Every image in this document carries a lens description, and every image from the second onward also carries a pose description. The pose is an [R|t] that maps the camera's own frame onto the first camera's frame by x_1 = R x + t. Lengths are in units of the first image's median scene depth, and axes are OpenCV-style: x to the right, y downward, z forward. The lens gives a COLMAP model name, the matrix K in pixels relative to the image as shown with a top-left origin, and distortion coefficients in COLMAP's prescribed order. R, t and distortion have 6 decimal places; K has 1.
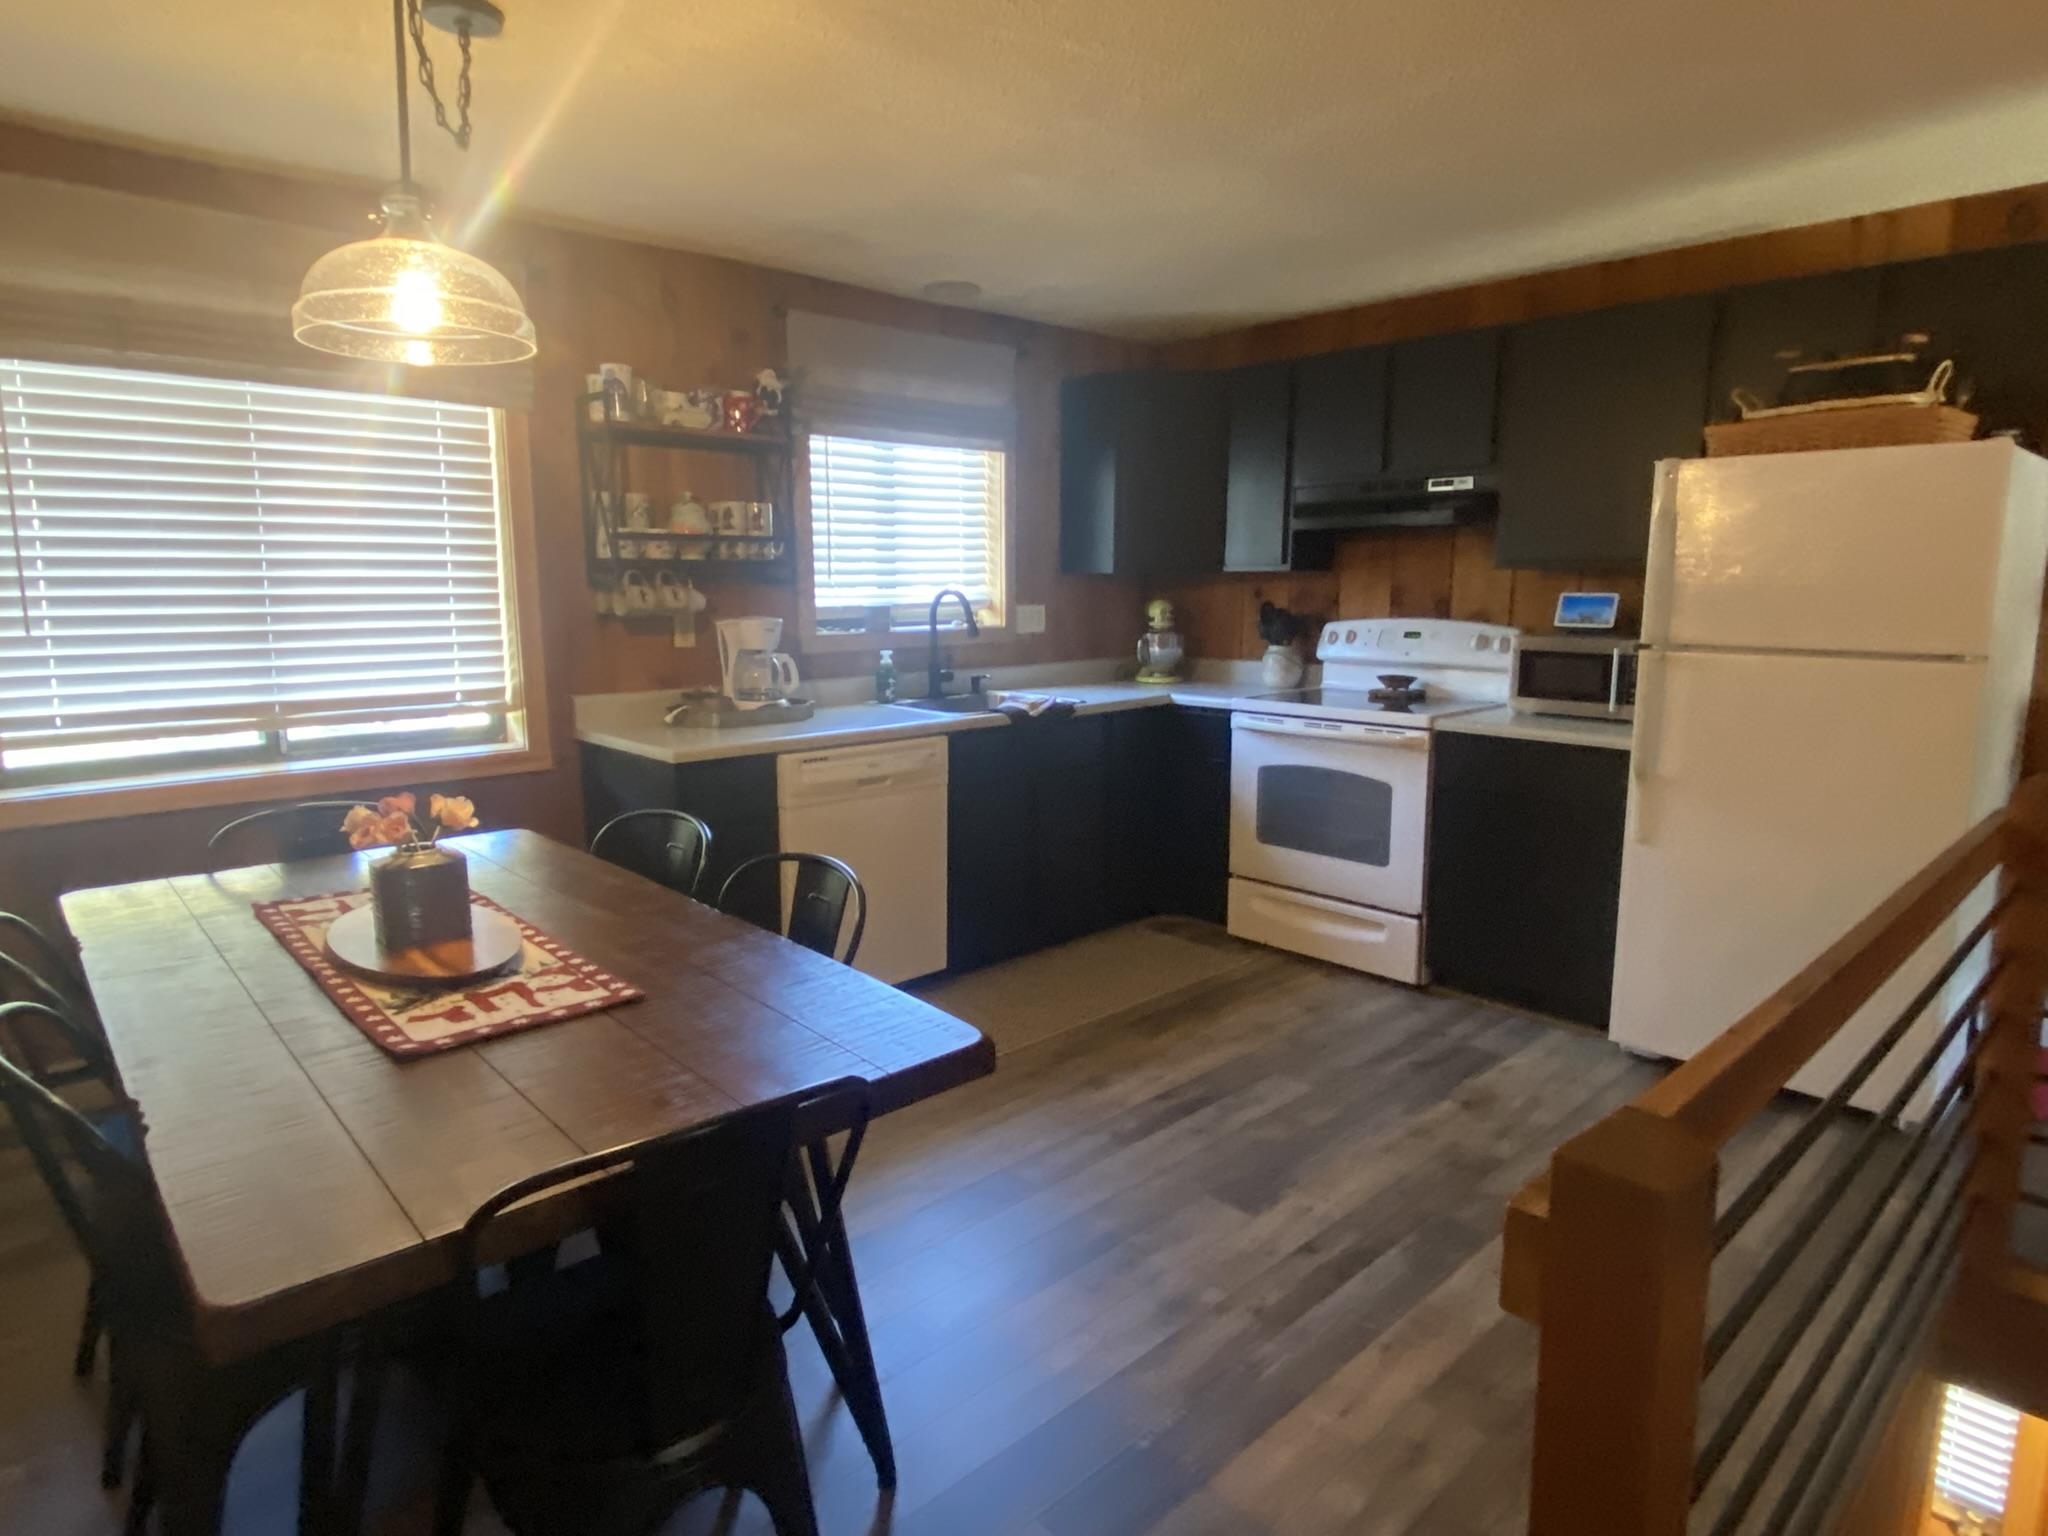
lens RADIAL K [[1158.5, 0, 1024.0], [0, 1158.5, 768.0], [0, 0, 1]] dist [-0.000444, -0.000425]
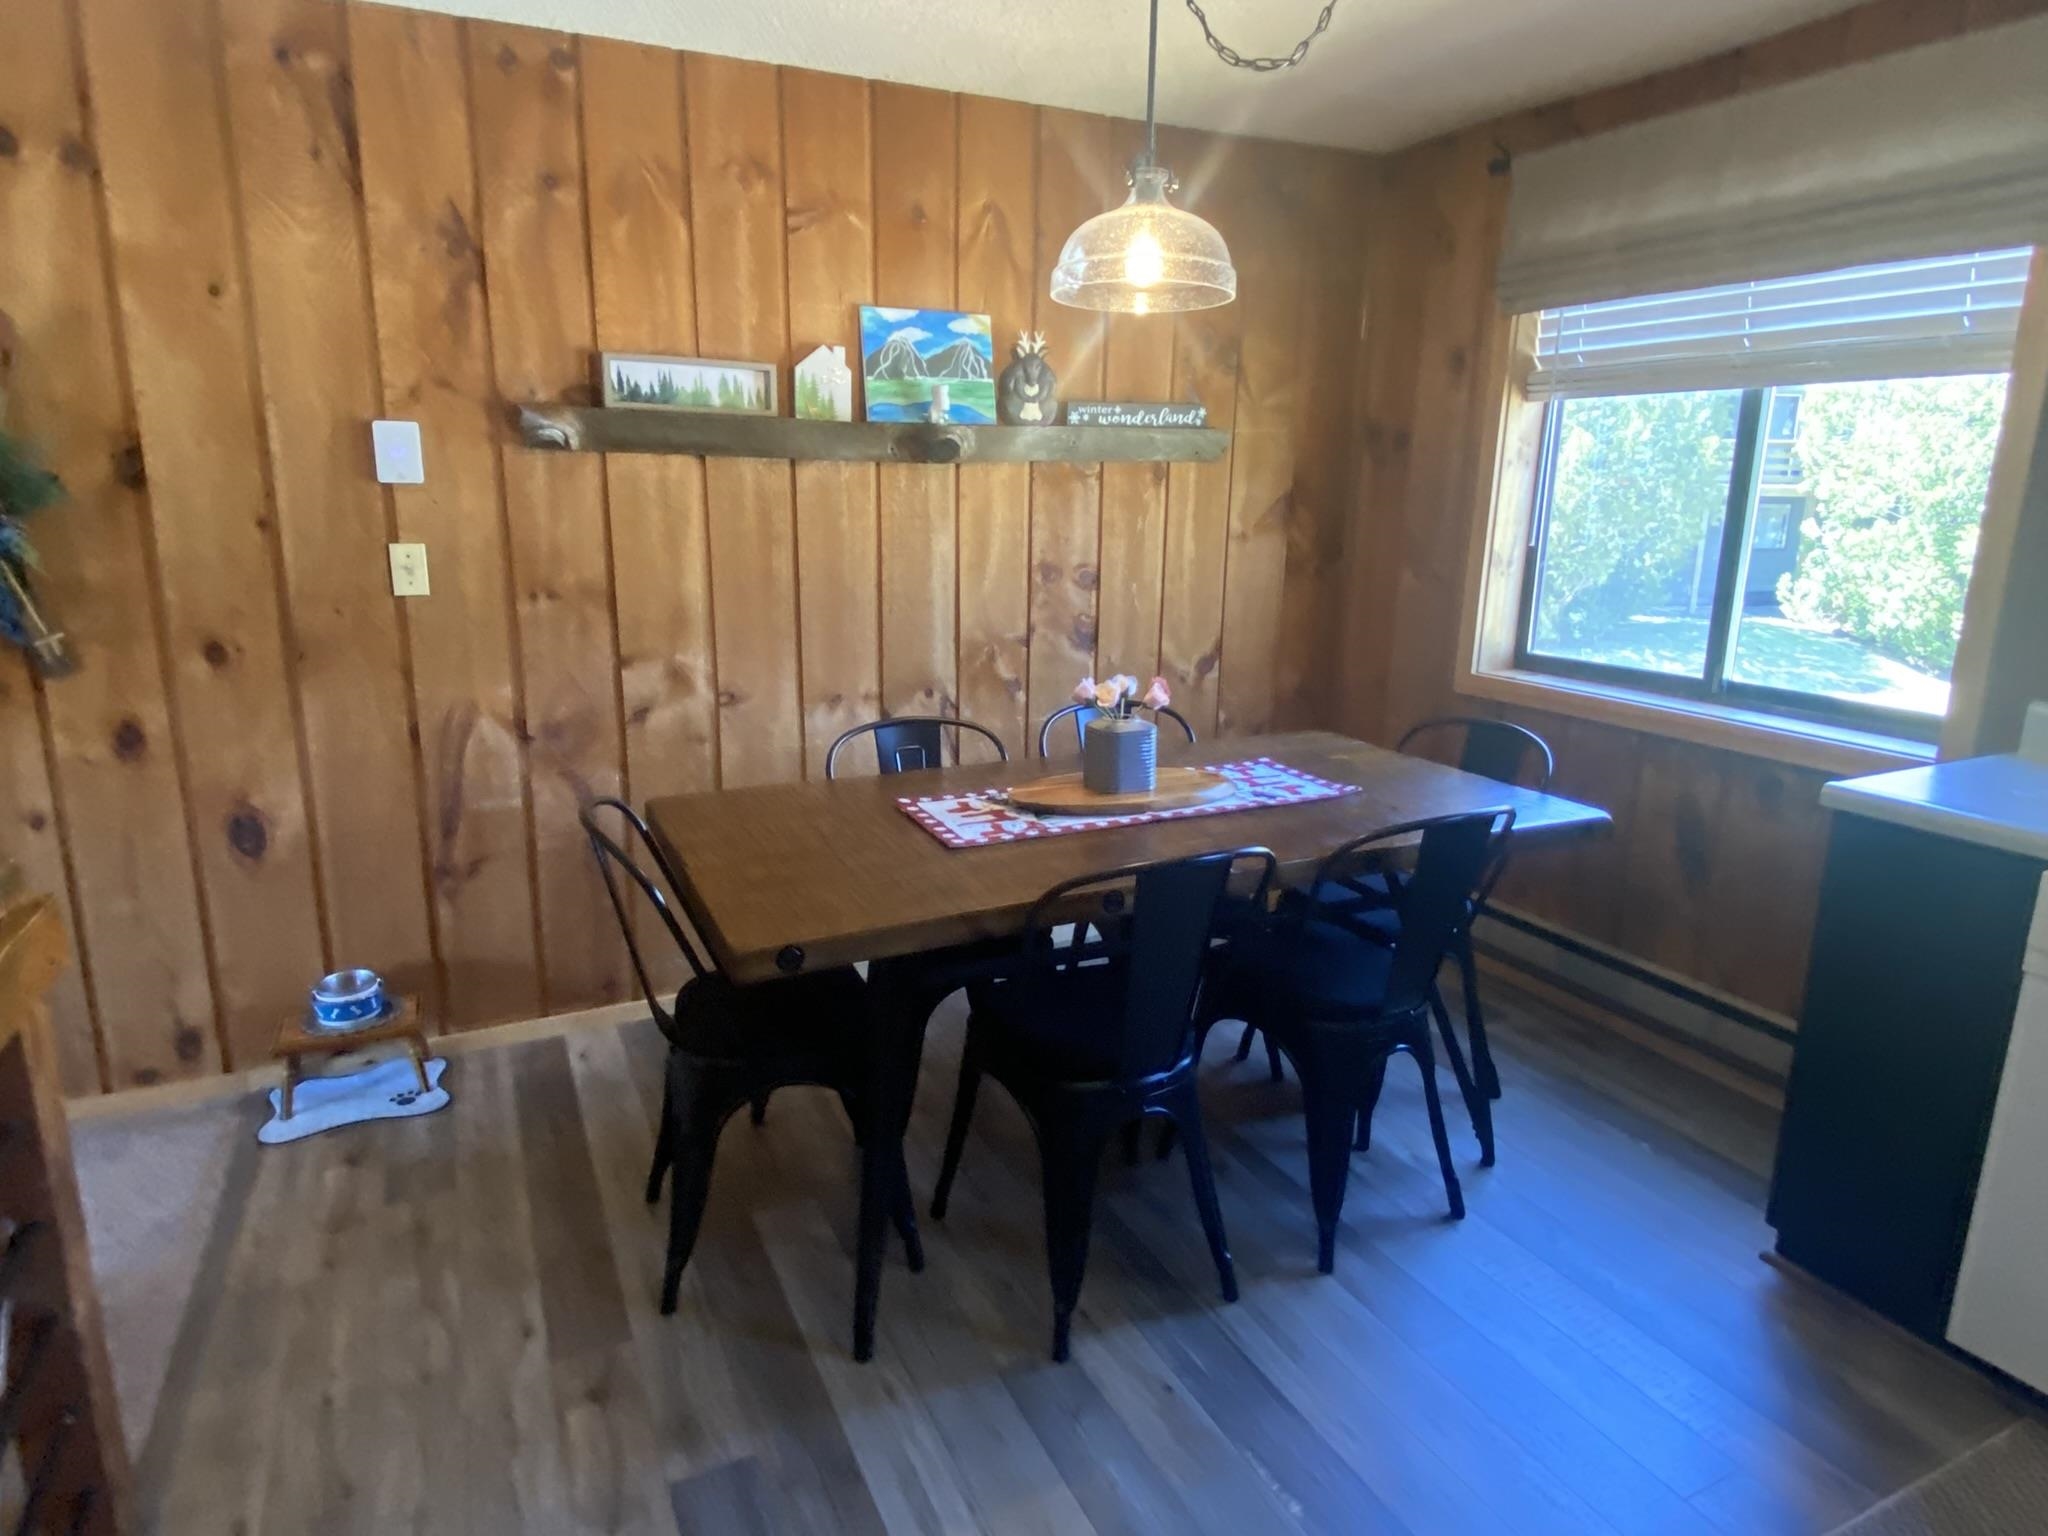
lens RADIAL K [[1158.5, 0, 1024.0], [0, 1158.5, 768.0], [0, 0, 1]] dist [-0.000444, -0.000425]
pose [[-0.290237, 0.247881, -0.924293, 0.787940], [-0.153567, 0.941287, 0.300660, -0.275024], [0.944553, 0.229204, -0.235130, 1.325061]]
